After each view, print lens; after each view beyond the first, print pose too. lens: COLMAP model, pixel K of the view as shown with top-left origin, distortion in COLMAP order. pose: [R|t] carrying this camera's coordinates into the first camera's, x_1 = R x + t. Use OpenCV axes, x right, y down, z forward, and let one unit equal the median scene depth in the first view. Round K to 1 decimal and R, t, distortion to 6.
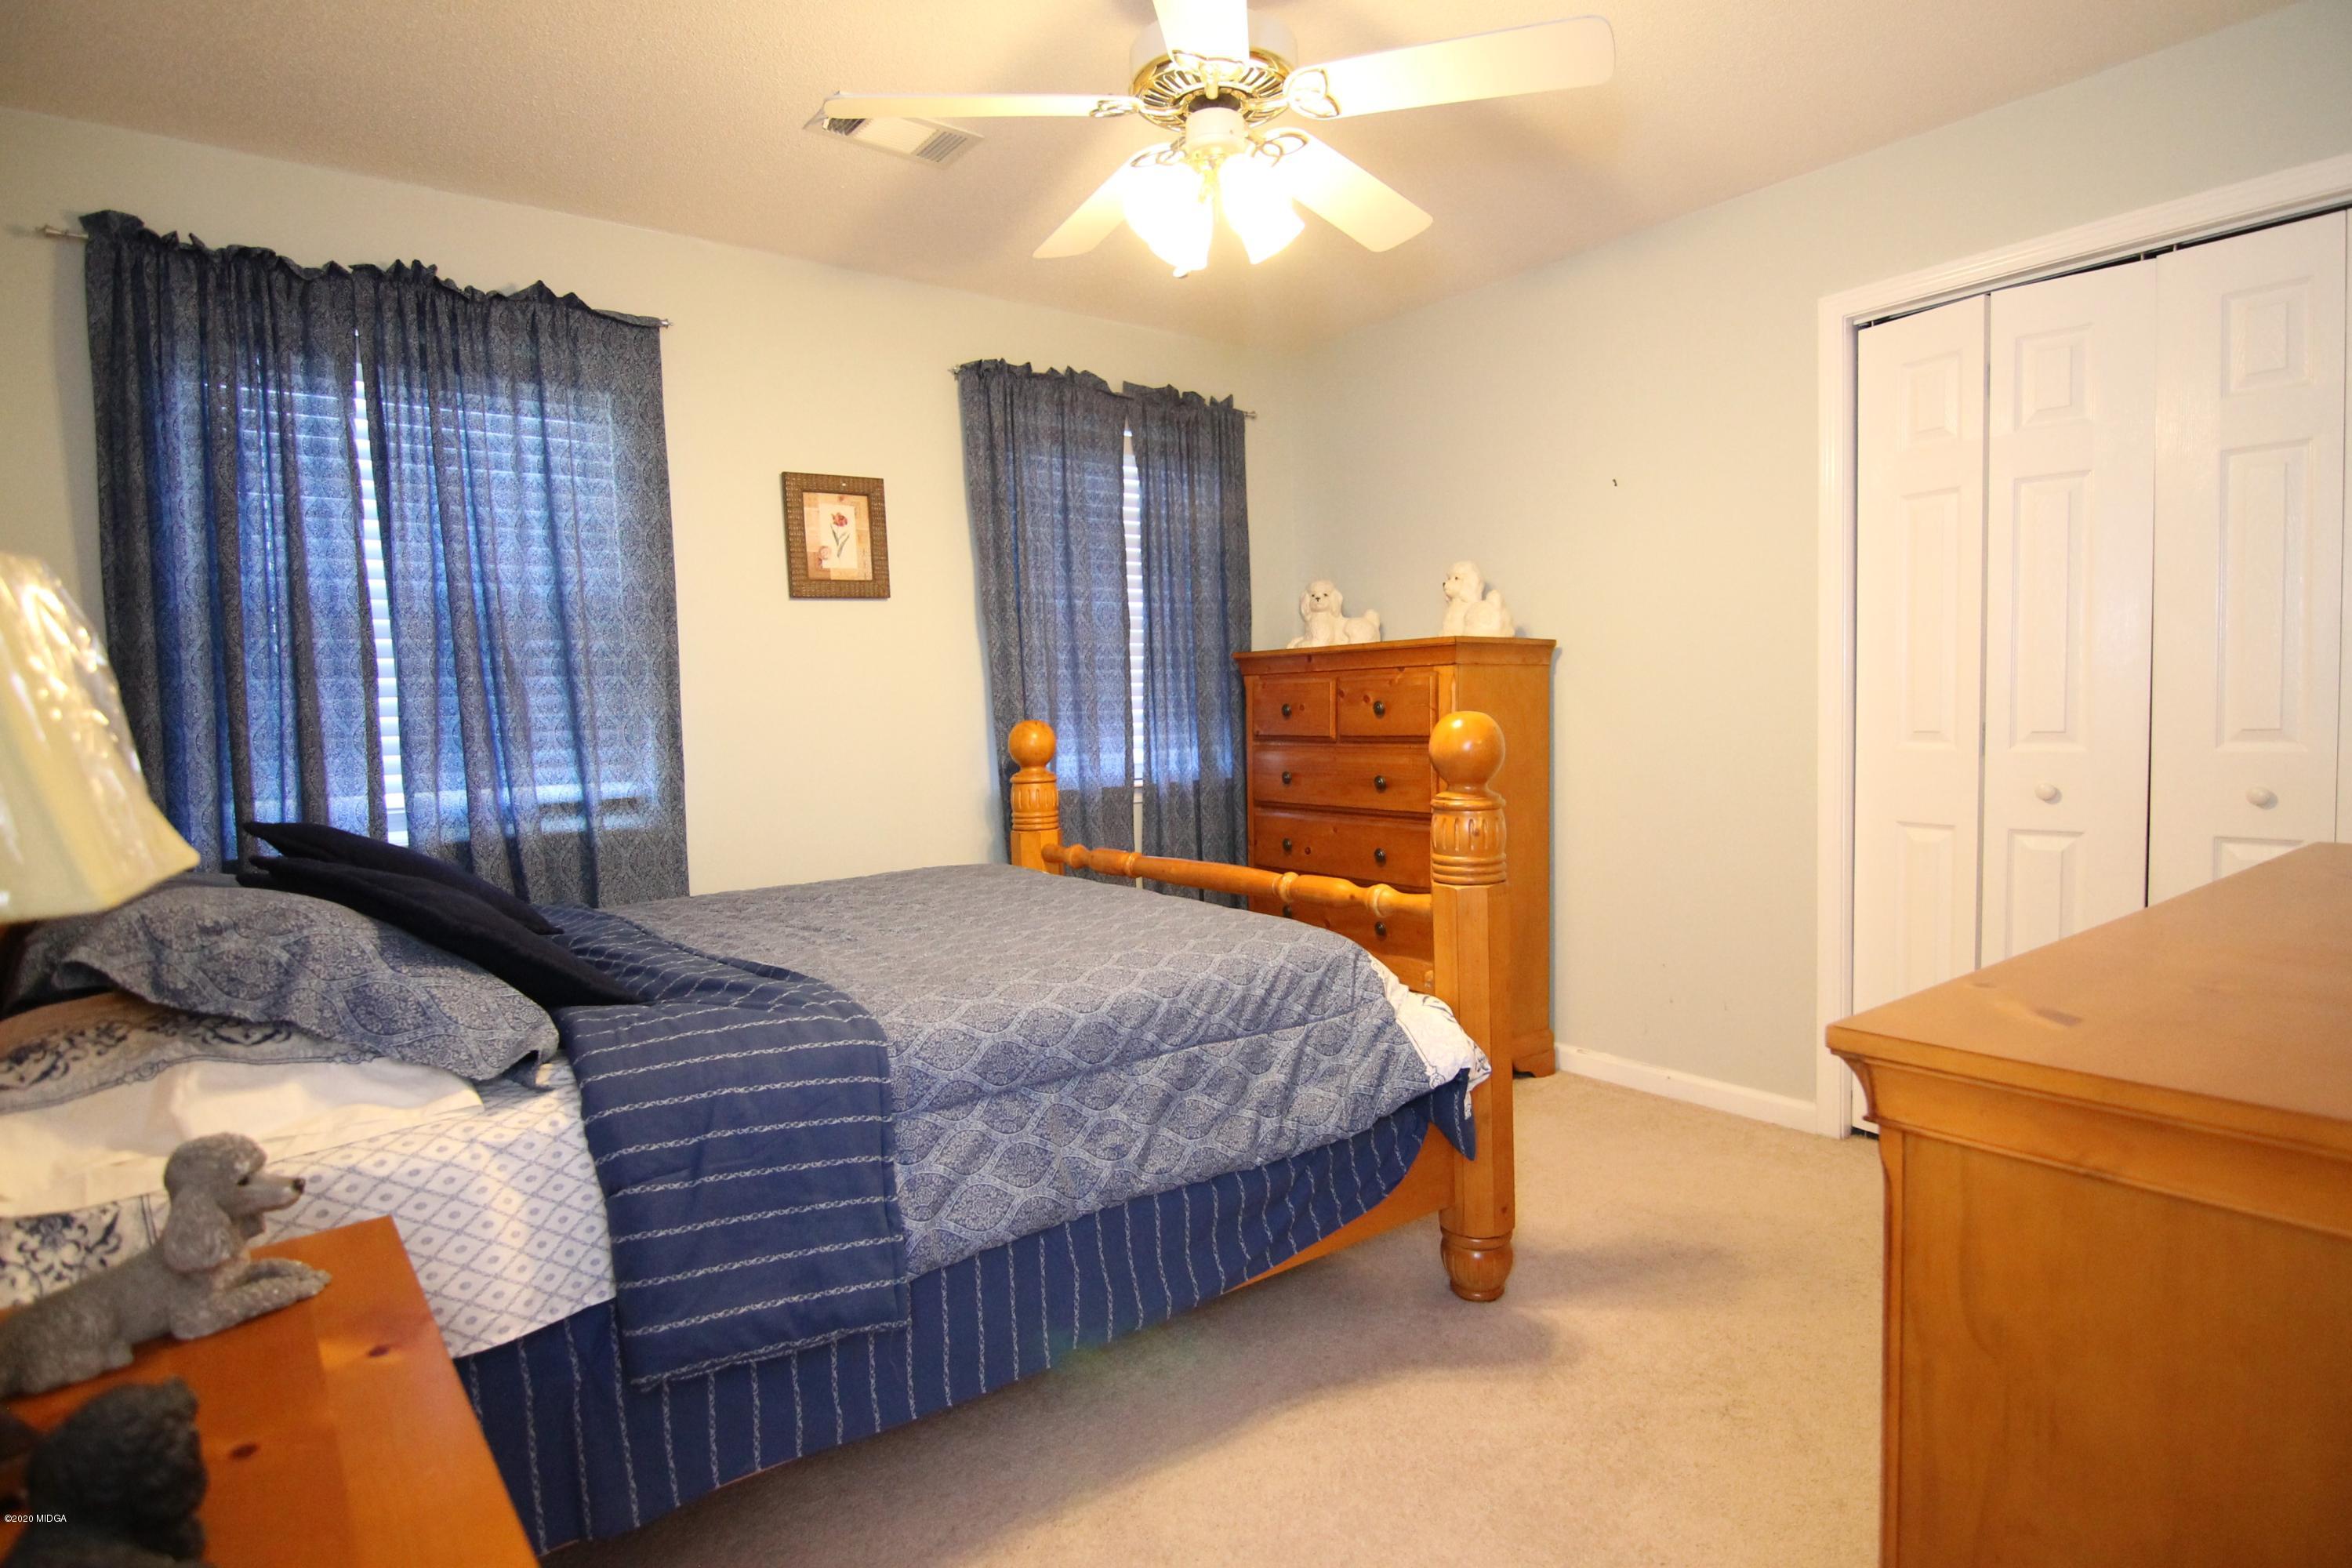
lens RADIAL K [[1234.0, 0, 1174.8], [0, 1234.0, 780.2], [0, 0, 1]] dist [-0.002100, -0.001681]
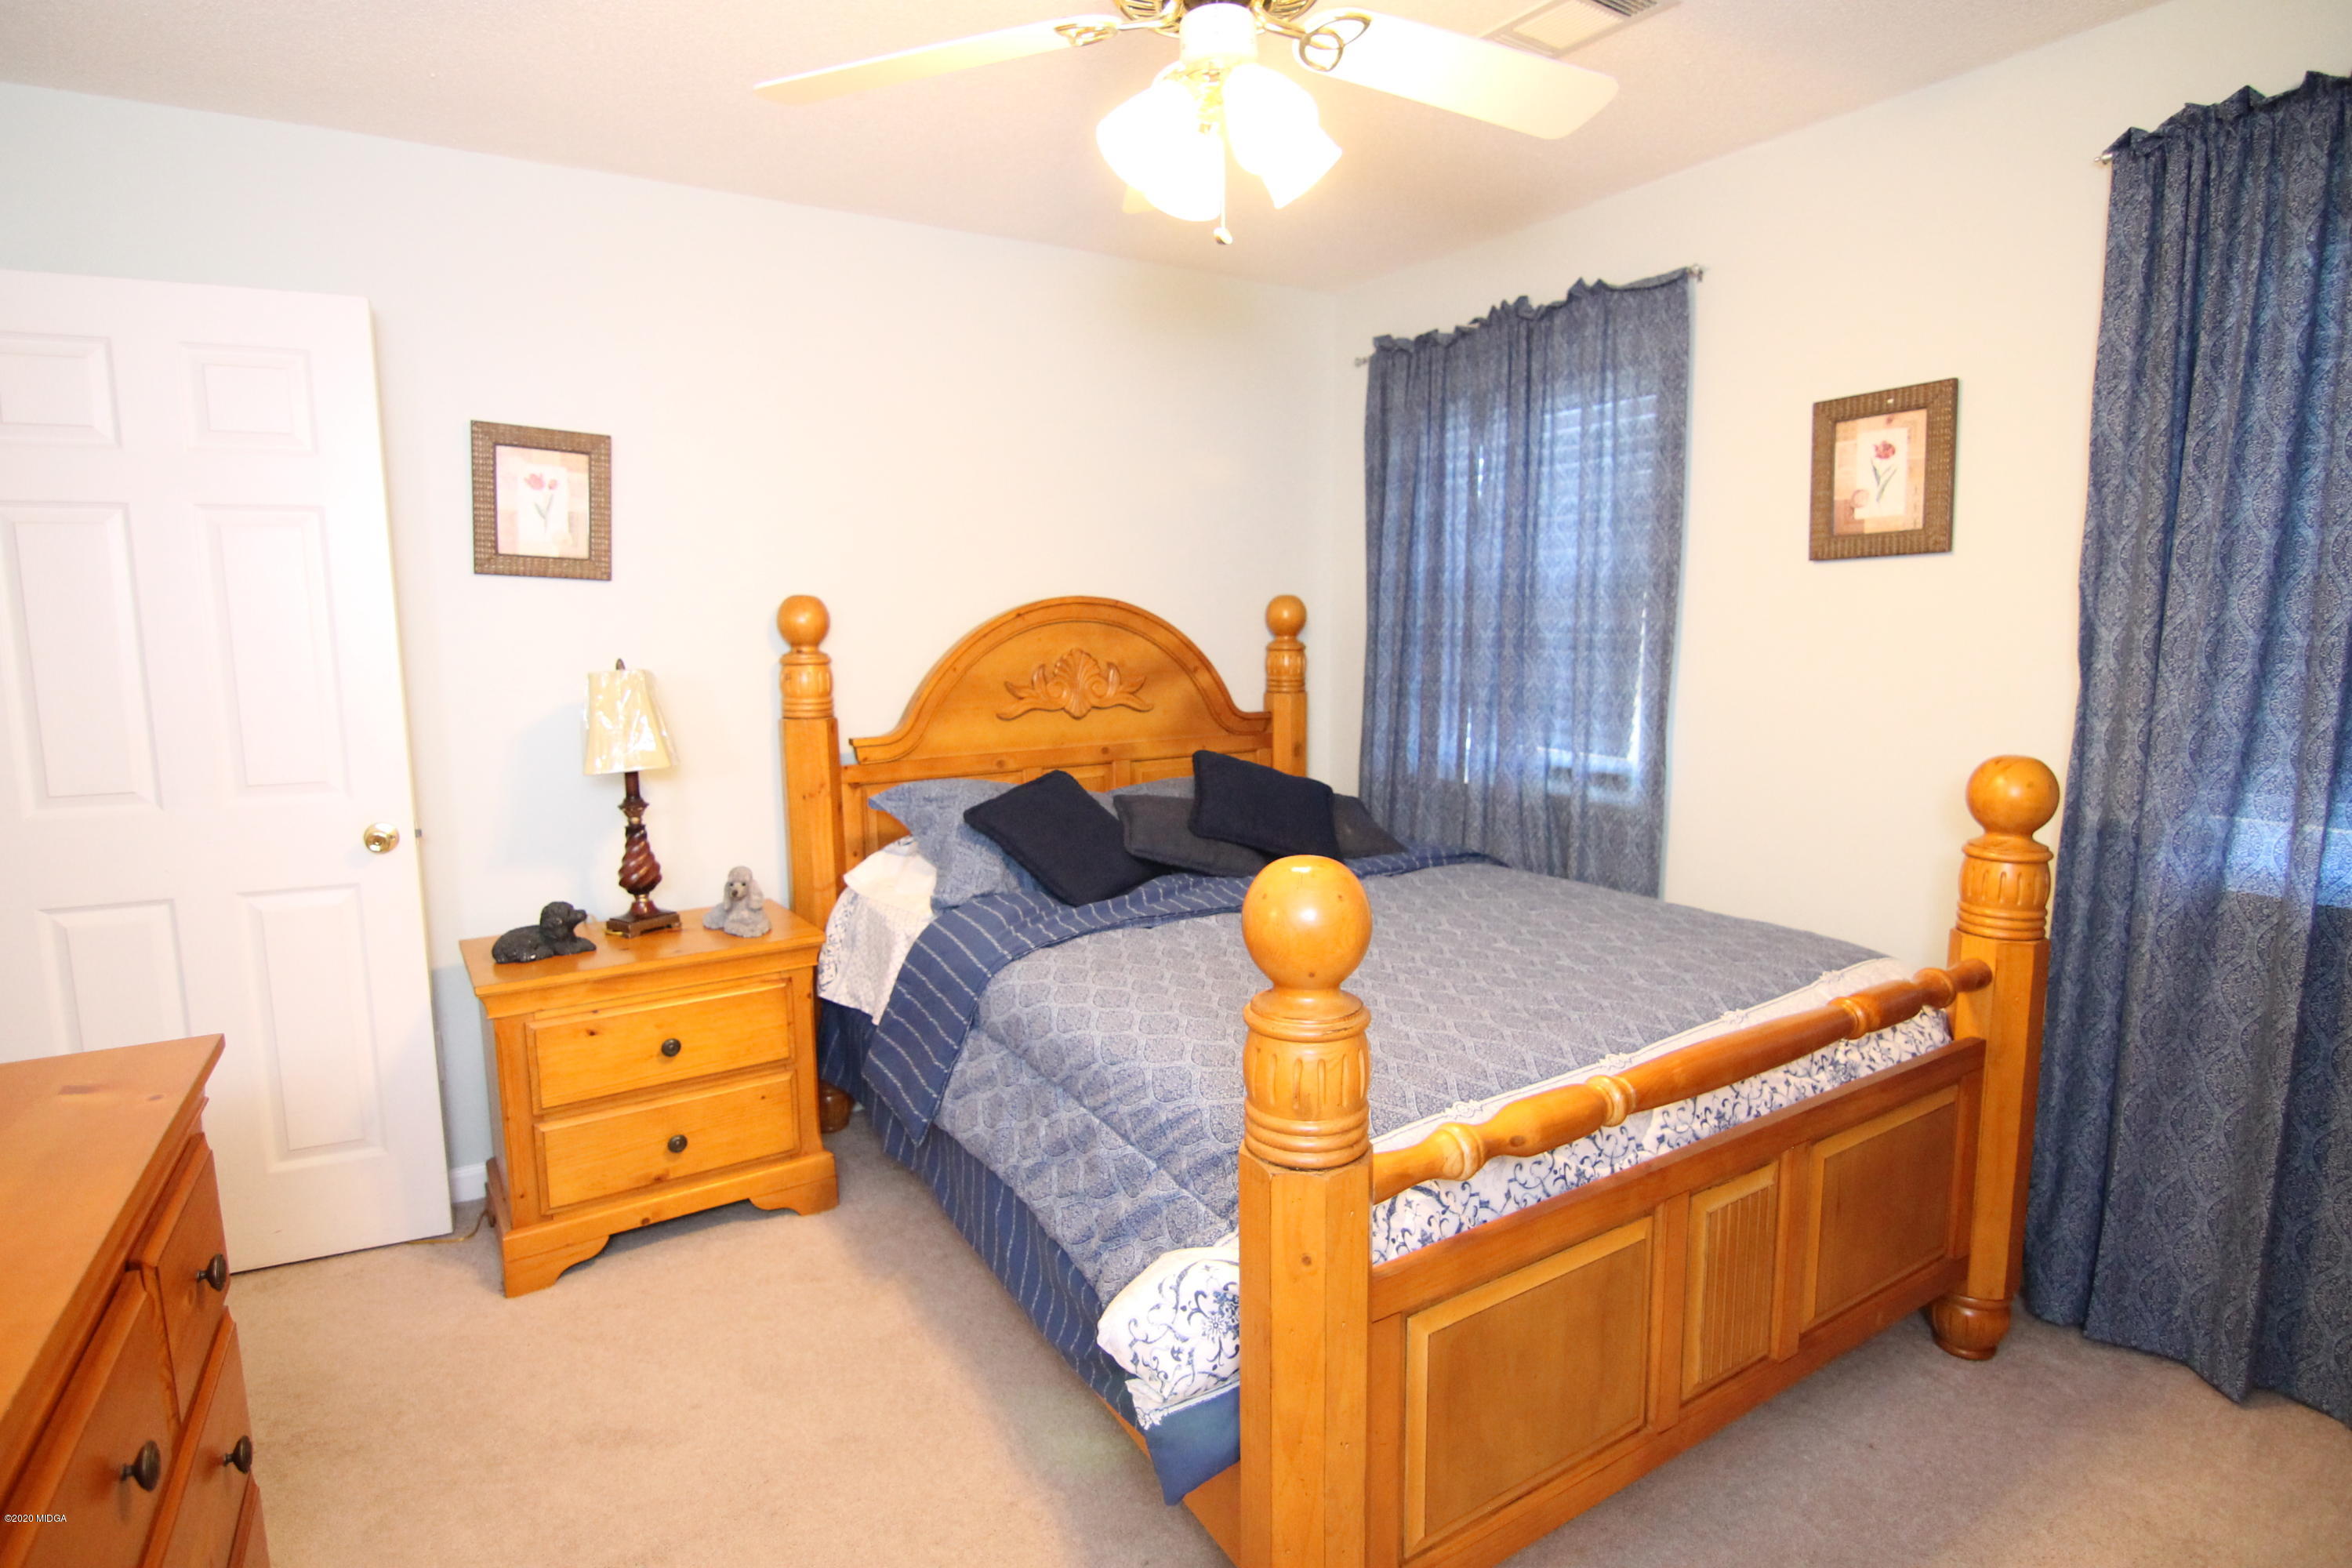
lens RADIAL K [[1198.7, 0, 1156.8], [0, 1198.7, 784.5], [0, 0, 1]] dist [-0.000881, -0.021136]
pose [[-0.103658, 0.169222, -0.980112, 0.568446], [-0.046507, 0.983518, 0.174728, -0.132438], [0.993525, 0.063694, -0.094080, 0.721236]]
